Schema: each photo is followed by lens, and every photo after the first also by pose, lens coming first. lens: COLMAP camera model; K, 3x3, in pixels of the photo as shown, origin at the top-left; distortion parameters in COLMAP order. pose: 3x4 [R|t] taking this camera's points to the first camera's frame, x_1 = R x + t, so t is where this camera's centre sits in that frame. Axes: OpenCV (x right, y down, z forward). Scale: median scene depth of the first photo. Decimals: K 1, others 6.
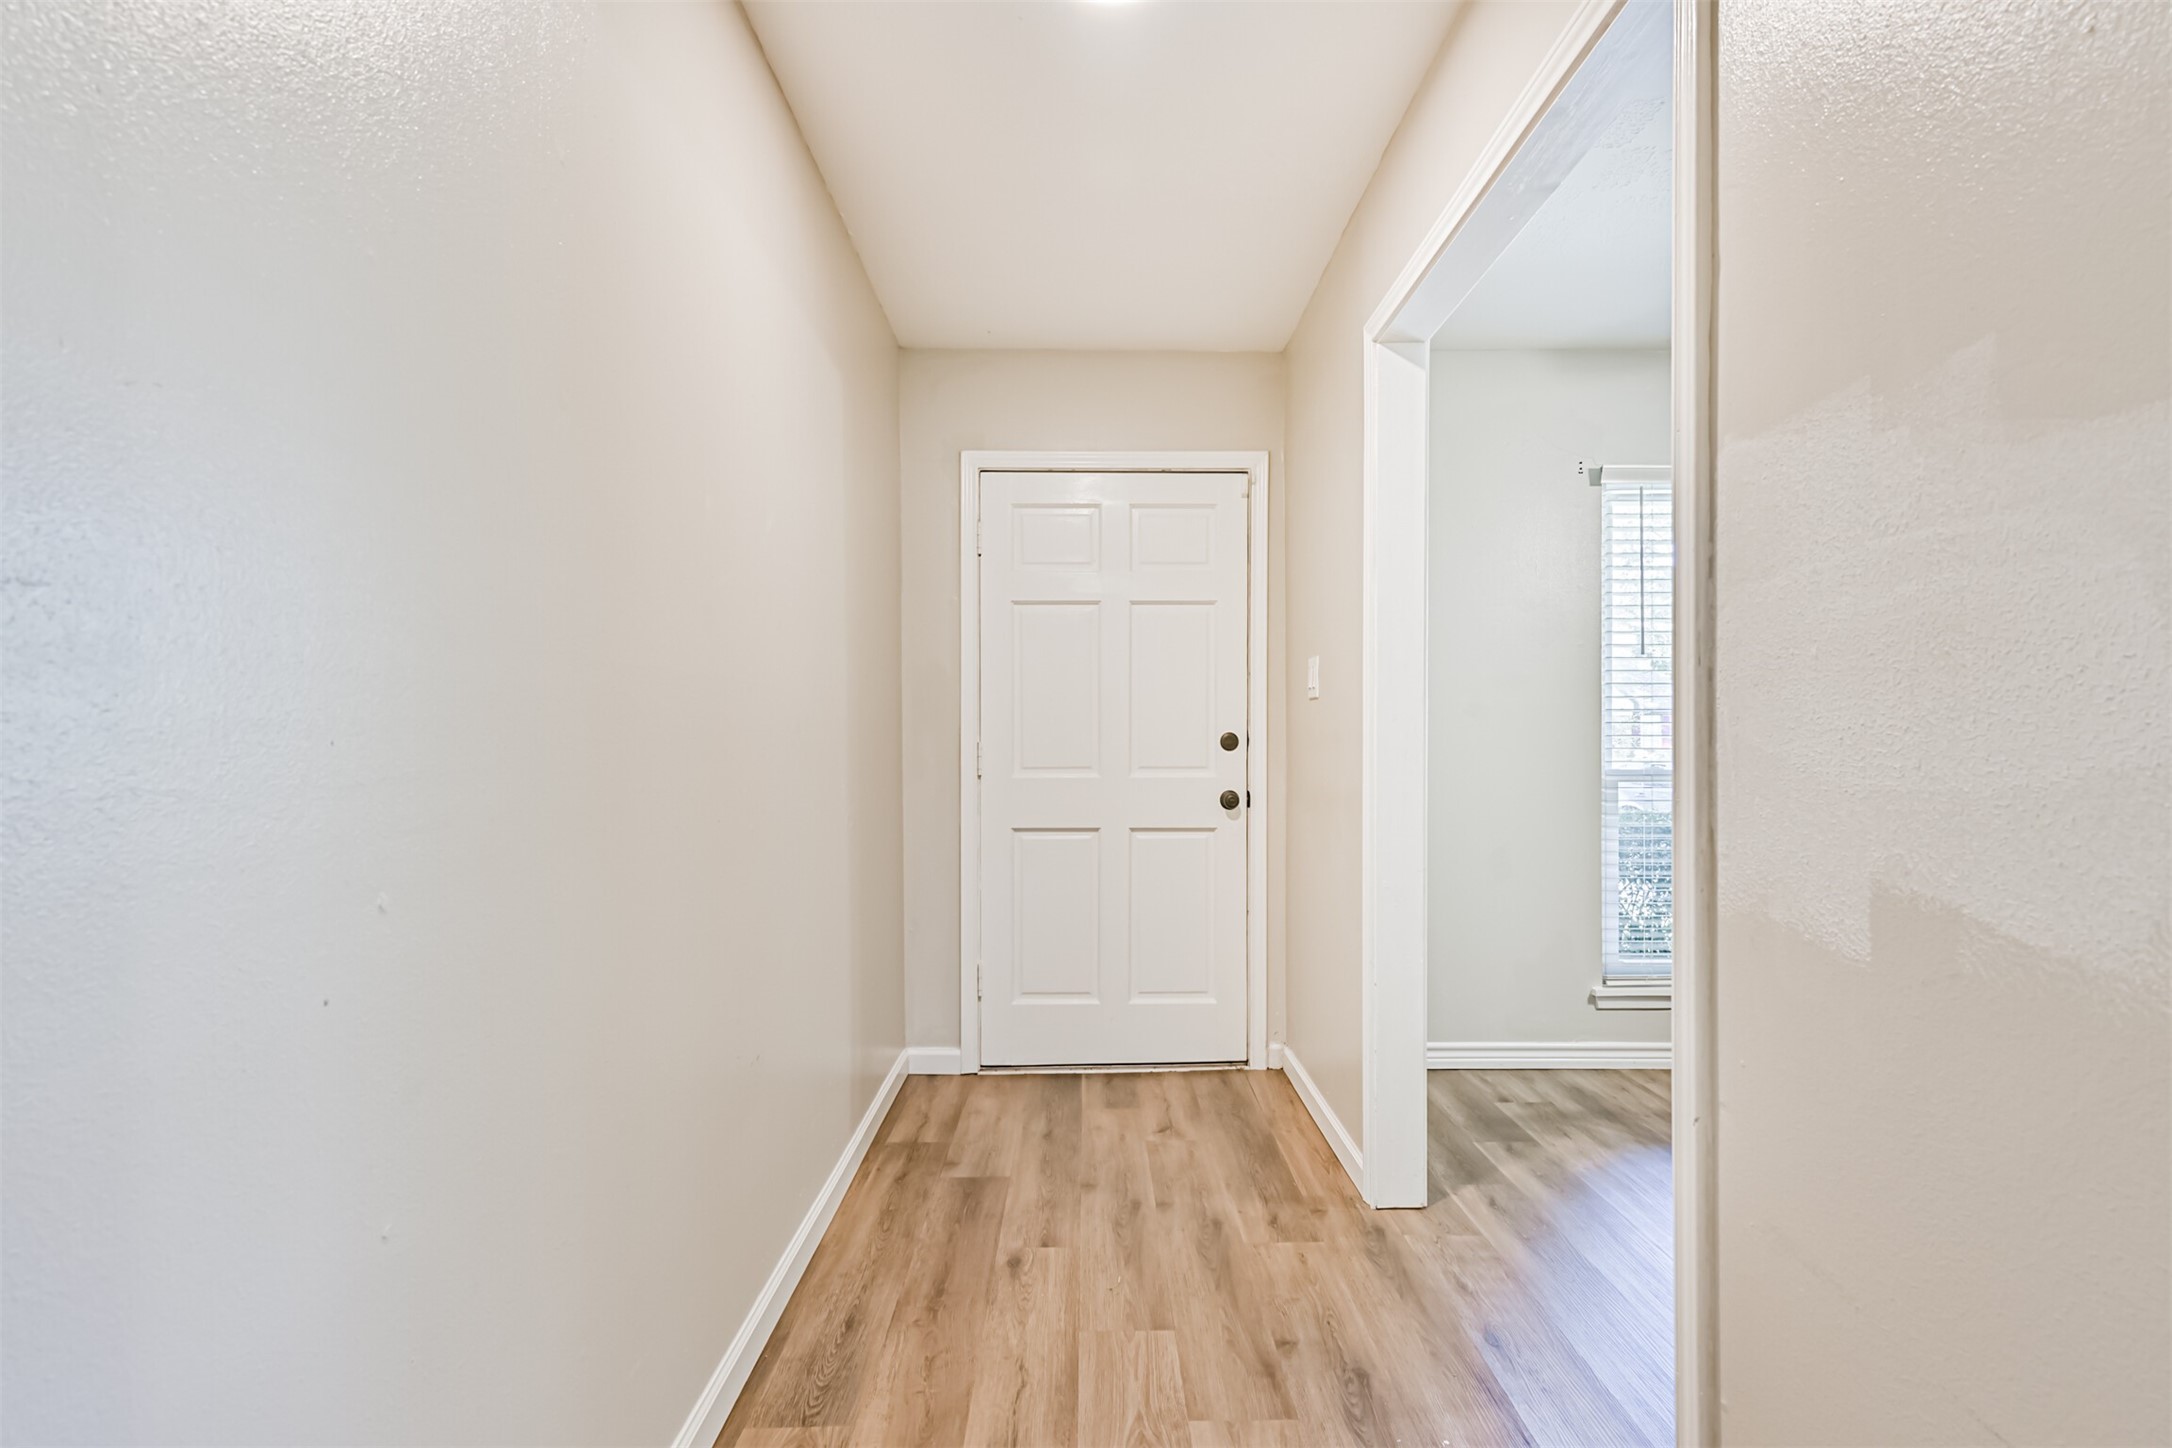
lens RADIAL K [[1064.7, 0, 1087.2], [0, 1064.7, 732.6], [0, 0, 1]] dist [0.000072, 0.000005]
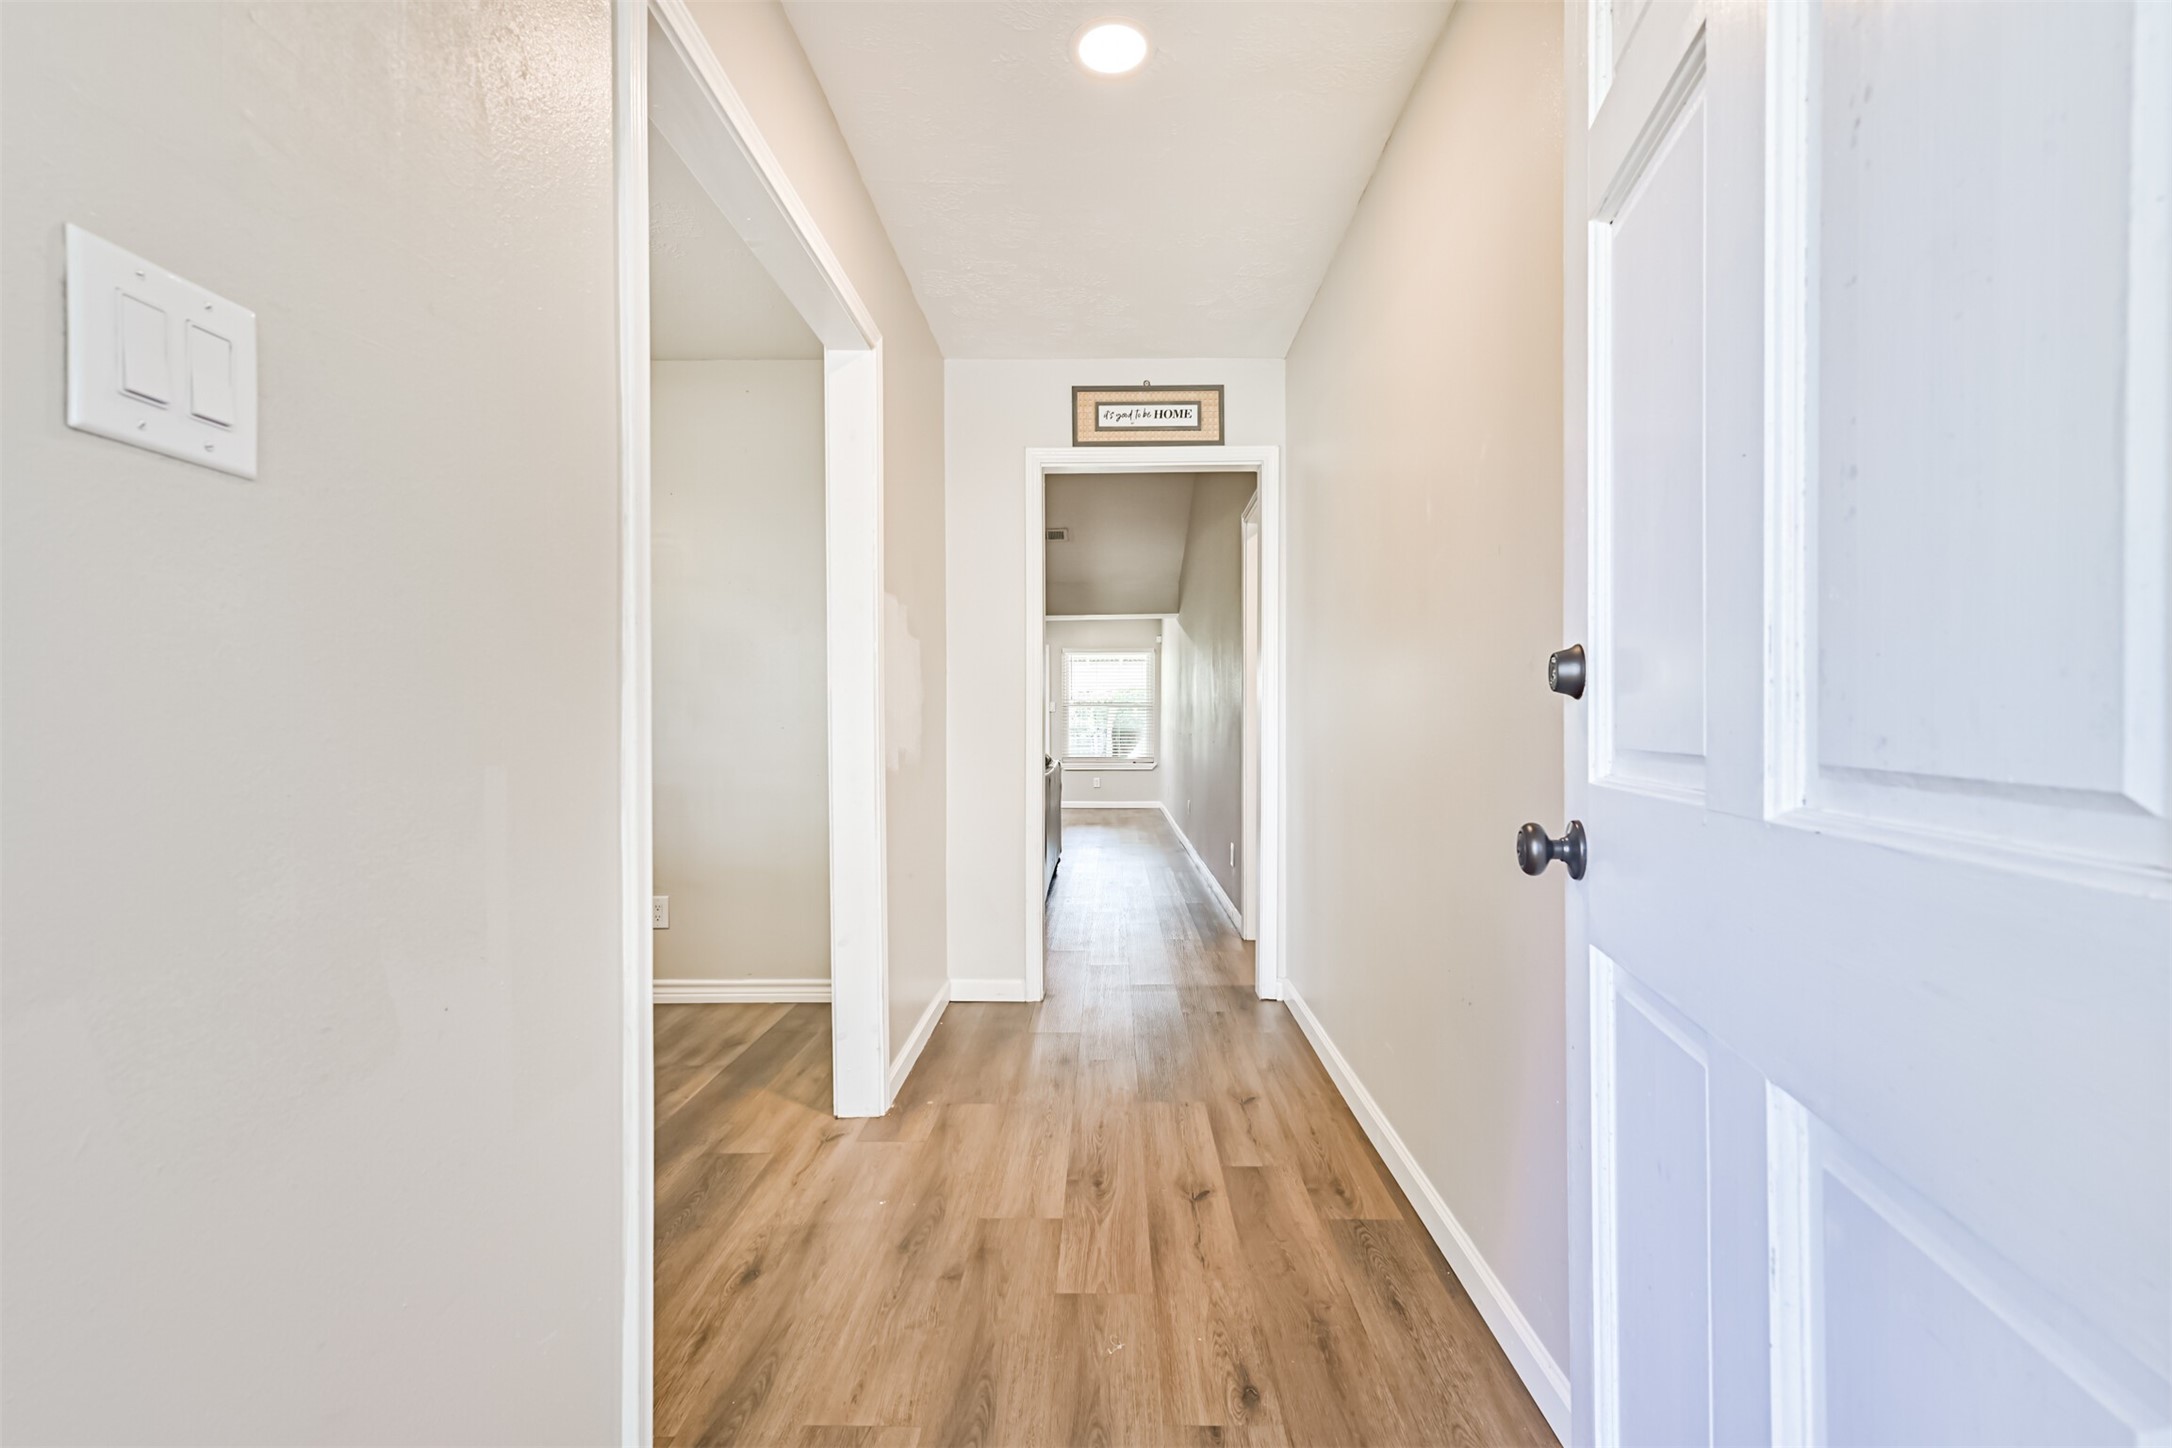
lens RADIAL K [[1000.2, 0, 1086.3], [0, 1000.2, 723.0], [0, 0, 1]] dist [-0.012033, 0.001852]
pose [[-0.999616, 0.010271, 0.025754, 0.024627], [0.010141, 0.999935, -0.005163, 0.041083], [-0.025805, -0.004900, -0.999655, 1.905936]]
